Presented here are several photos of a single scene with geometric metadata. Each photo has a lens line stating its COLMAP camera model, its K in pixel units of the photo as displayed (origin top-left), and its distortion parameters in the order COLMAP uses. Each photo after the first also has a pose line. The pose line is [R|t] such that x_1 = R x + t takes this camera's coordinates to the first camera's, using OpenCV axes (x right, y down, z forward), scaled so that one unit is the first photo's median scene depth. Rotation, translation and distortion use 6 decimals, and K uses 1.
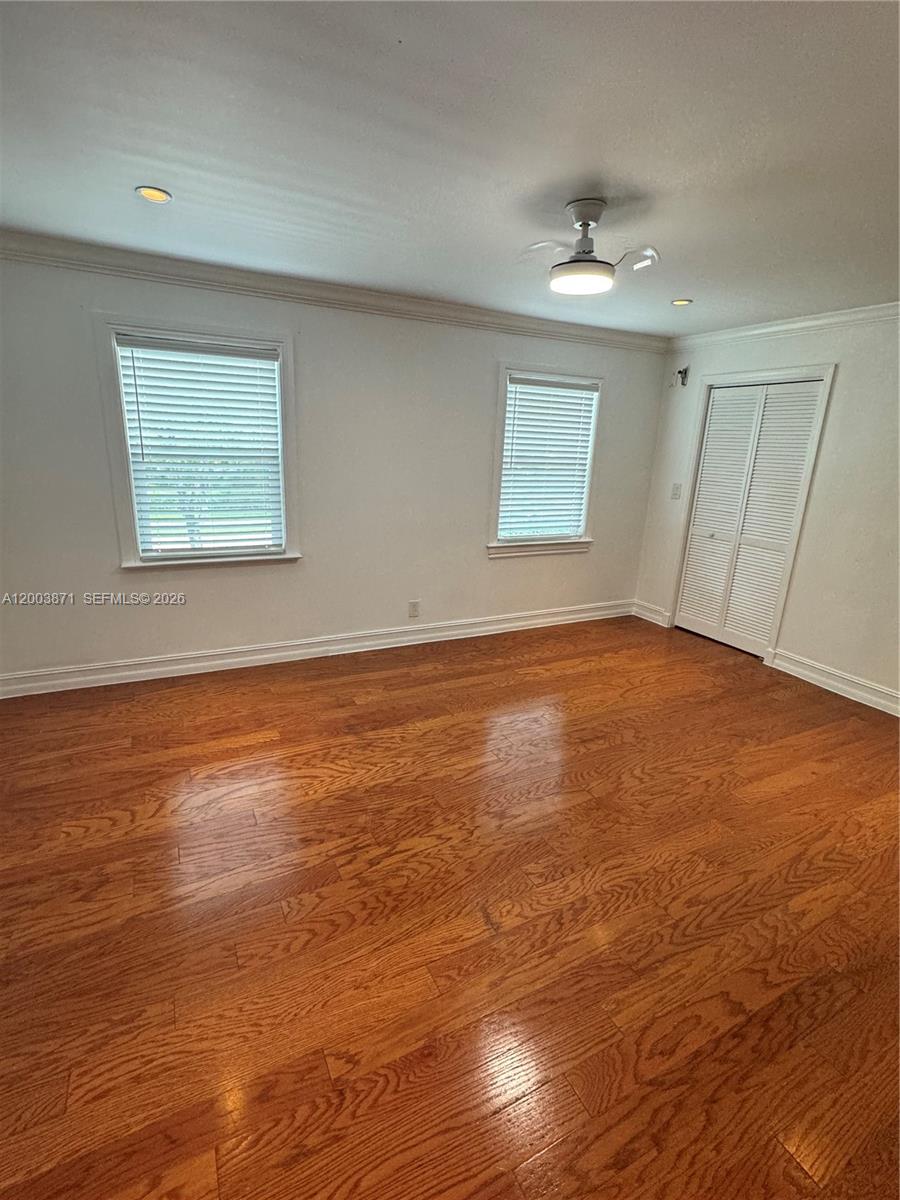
lens RADIAL K [[561.6, 0, 449.0], [0, 561.6, 598.3], [0, 0, 1]] dist [-0.003640, 0.000382]
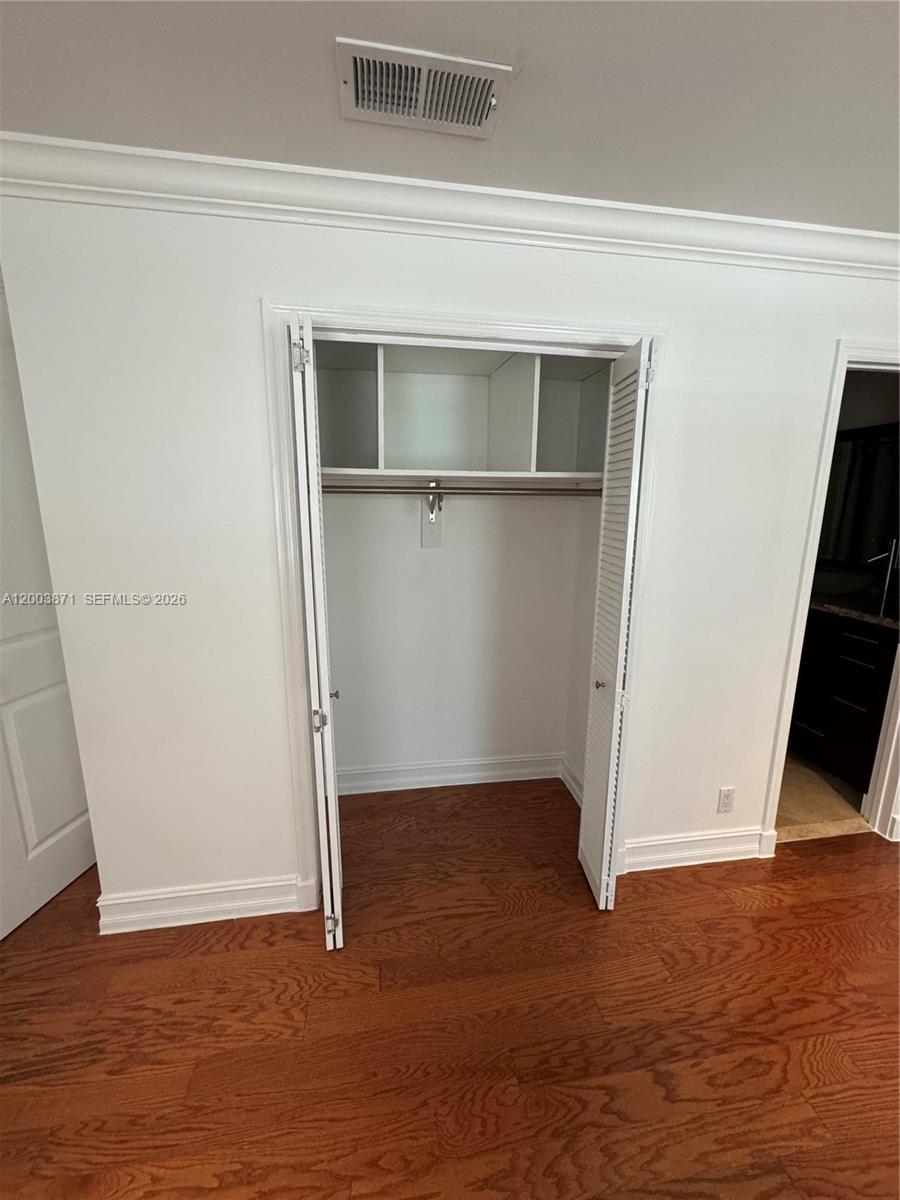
lens RADIAL K [[481.3, 0, 448.4], [0, 481.3, 599.5], [0, 0, 1]] dist [-0.000534, 0.000020]
pose [[-0.948642, -0.105751, 0.298152, 0.310855], [0.043339, 0.890143, 0.453616, -0.169139], [-0.313368, 0.443241, -0.839844, 0.638232]]
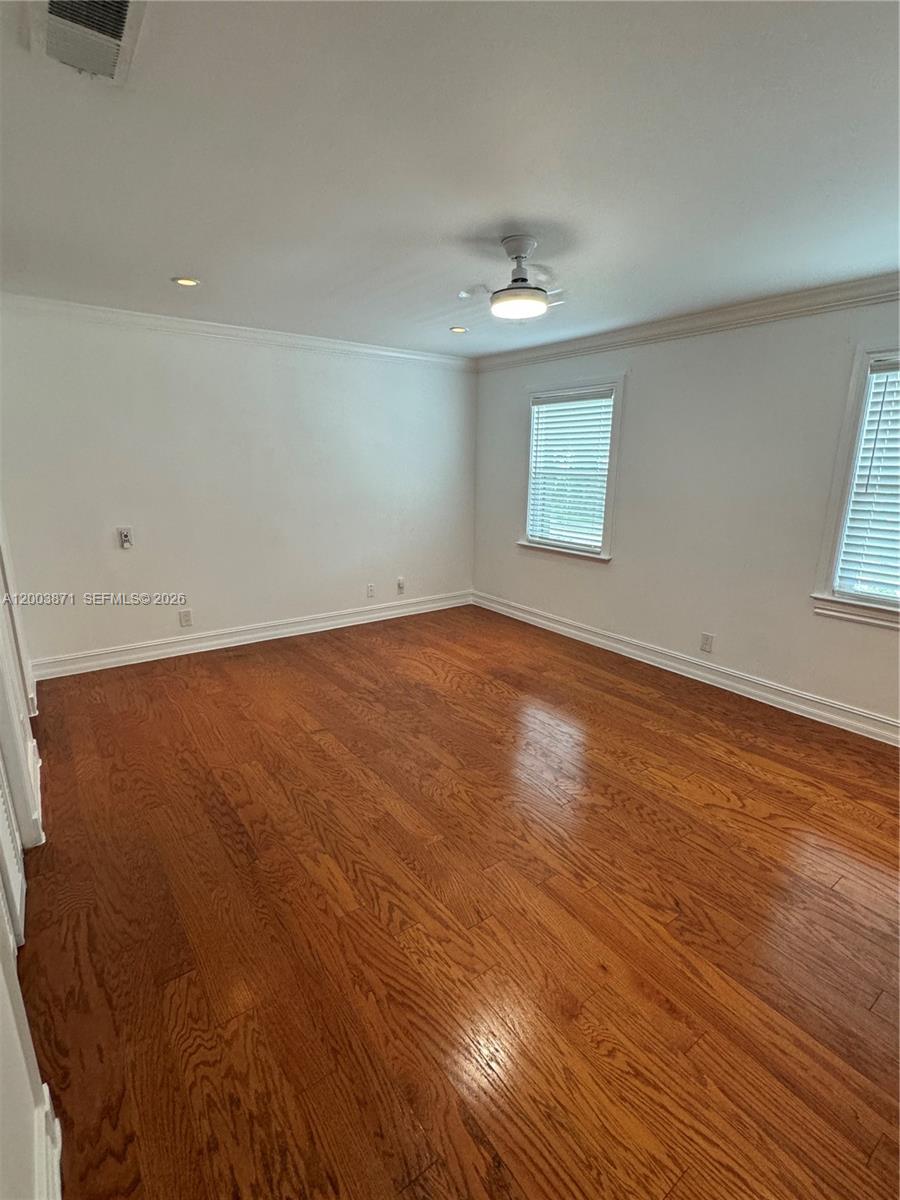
lens RADIAL K [[561.6, 0, 449.6], [0, 561.6, 600.0], [0, 0, 1]] dist [-0.003640, 0.000382]
pose [[0.160249, 0.203972, -0.965772, 0.881749], [-0.269440, 0.950299, 0.155996, -0.091436], [0.949591, 0.235220, 0.207243, 0.484939]]
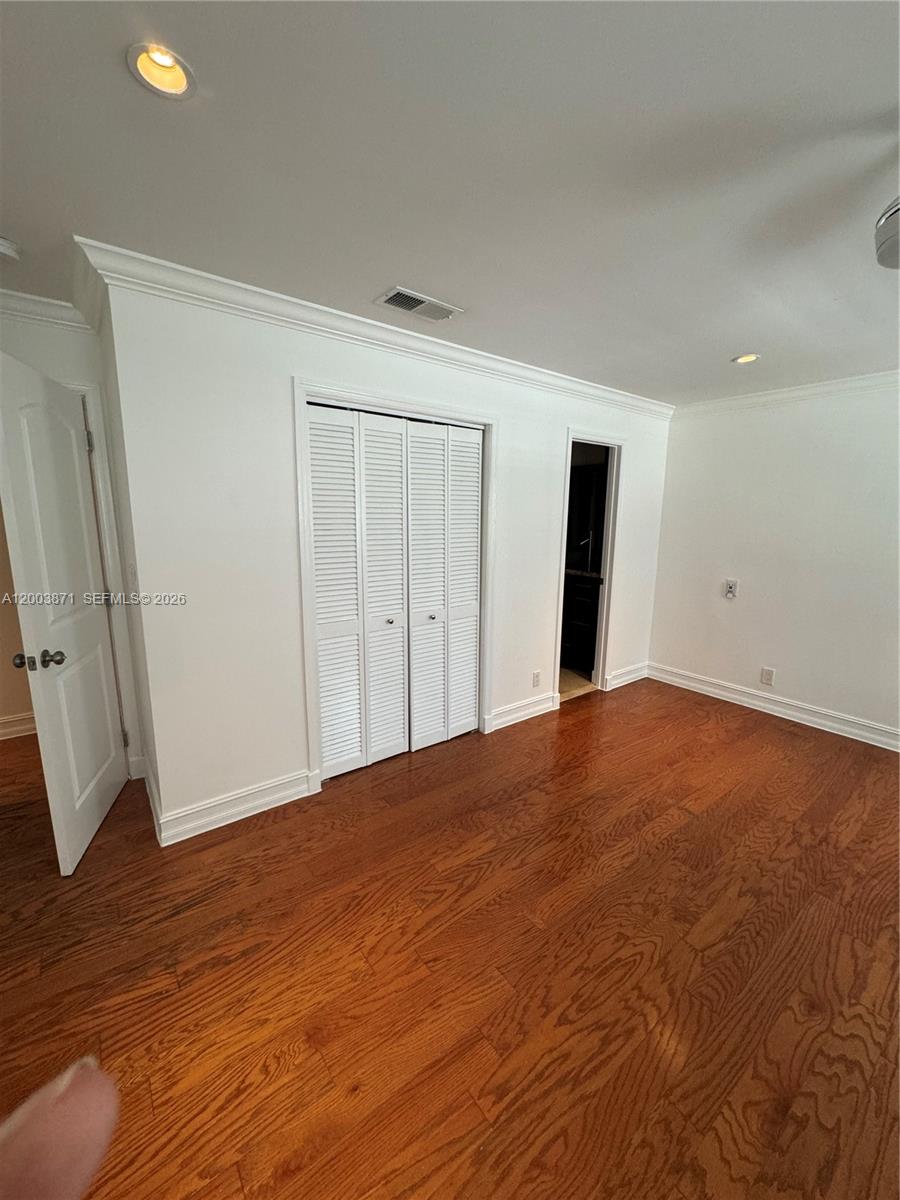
lens RADIAL K [[481.3, 0, 450.7], [0, 481.3, 599.3], [0, 0, 1]] dist [-0.000534, 0.000020]
pose [[-0.982248, -0.019386, -0.186584, 0.511183], [-0.098574, 0.899589, 0.425469, -0.242096], [0.159601, 0.436308, -0.885530, 0.950197]]
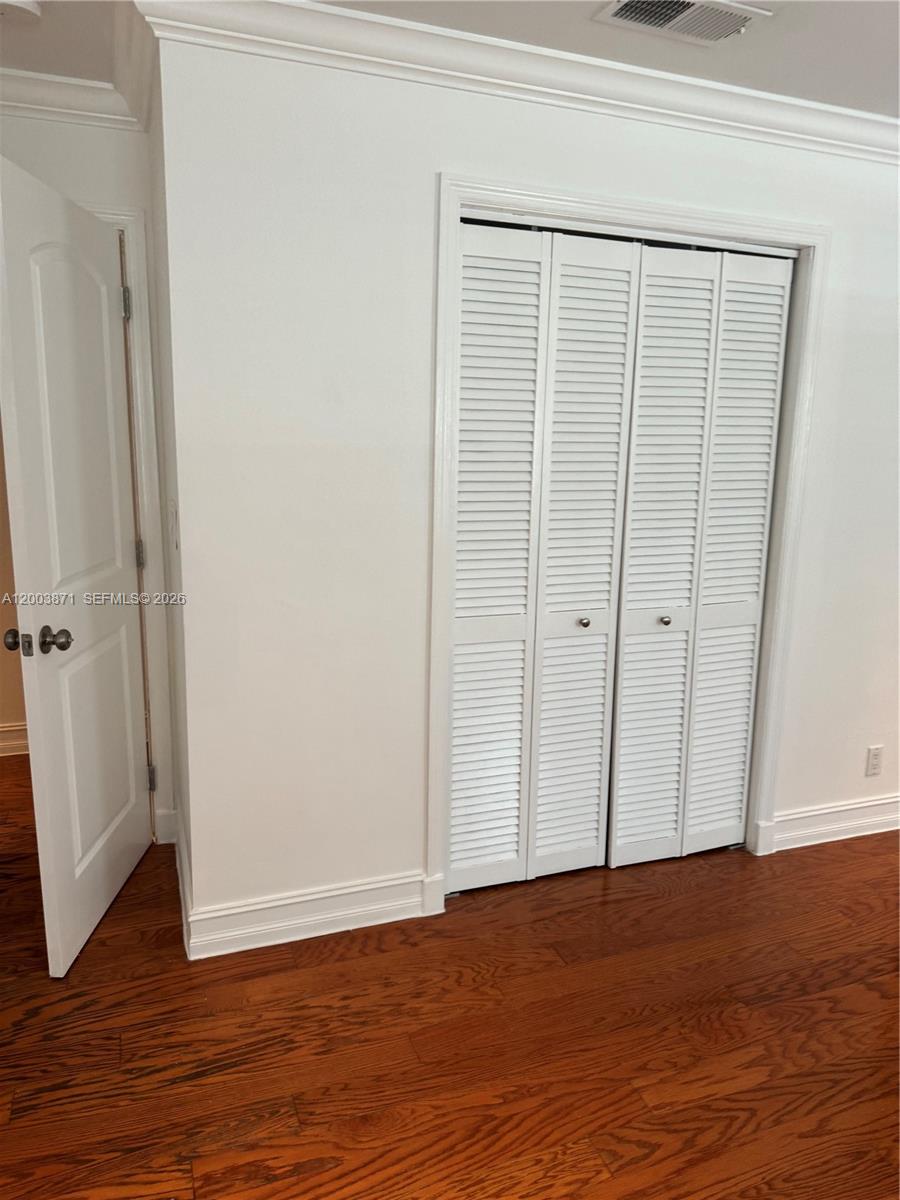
lens RADIAL K [[853.1, 0, 444.1], [0, 853.1, 597.2], [0, 0, 1]] dist [0.026453, -0.031054]
pose [[-0.991307, -0.081994, 0.102900, 0.508452], [-0.026442, 0.890270, 0.454664, -0.225860], [-0.128888, 0.447991, -0.884699, 0.928537]]
